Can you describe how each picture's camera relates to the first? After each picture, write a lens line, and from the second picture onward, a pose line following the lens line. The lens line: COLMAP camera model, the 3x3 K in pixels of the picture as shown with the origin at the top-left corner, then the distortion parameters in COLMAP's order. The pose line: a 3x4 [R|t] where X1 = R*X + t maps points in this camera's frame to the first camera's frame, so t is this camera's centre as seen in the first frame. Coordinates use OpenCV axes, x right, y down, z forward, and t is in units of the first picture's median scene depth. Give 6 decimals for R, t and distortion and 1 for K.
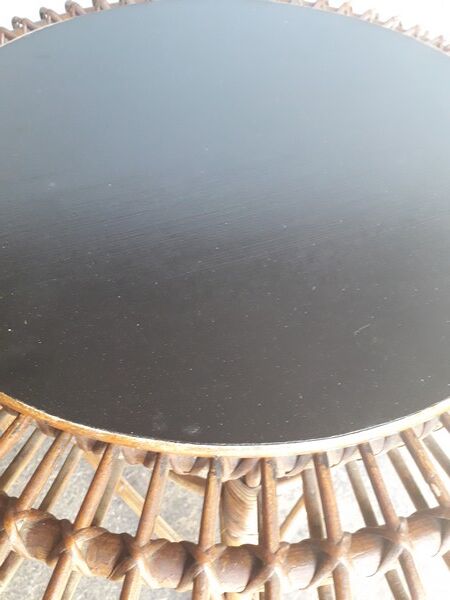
lens RADIAL K [[481.9, 0, 220.6], [0, 481.9, 295.6], [0, 0, 1]] dist [0.018399, -0.033645]
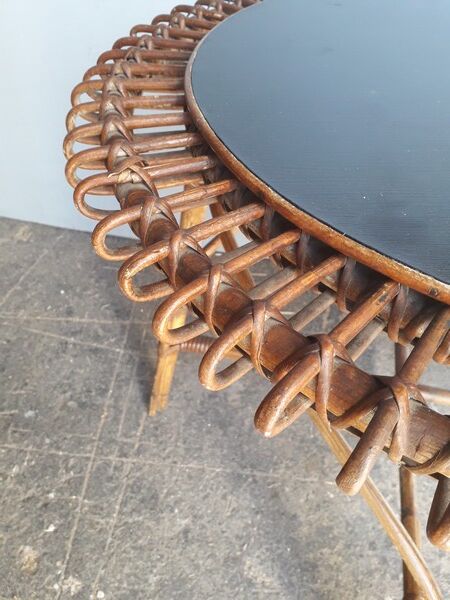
lens RADIAL K [[481.9, 0, 222.7], [0, 481.9, 301.3], [0, 0, 1]] dist [0.018399, -0.033645]
pose [[0.963946, 0.194258, -0.181856, -0.187637], [-0.213629, 0.972417, -0.093632, 0.146559], [0.158651, 0.129105, 0.978857, 0.057449]]
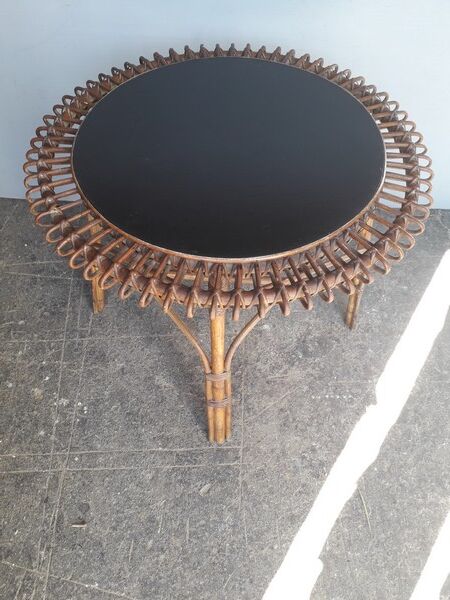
lens RADIAL K [[481.9, 0, 229.7], [0, 481.9, 293.6], [0, 0, 1]] dist [0.018399, -0.033645]
pose [[0.993631, 0.087129, -0.071462, 0.126157], [-0.084270, 0.995553, 0.042094, 0.135579], [0.074812, -0.035804, 0.996555, -0.626125]]
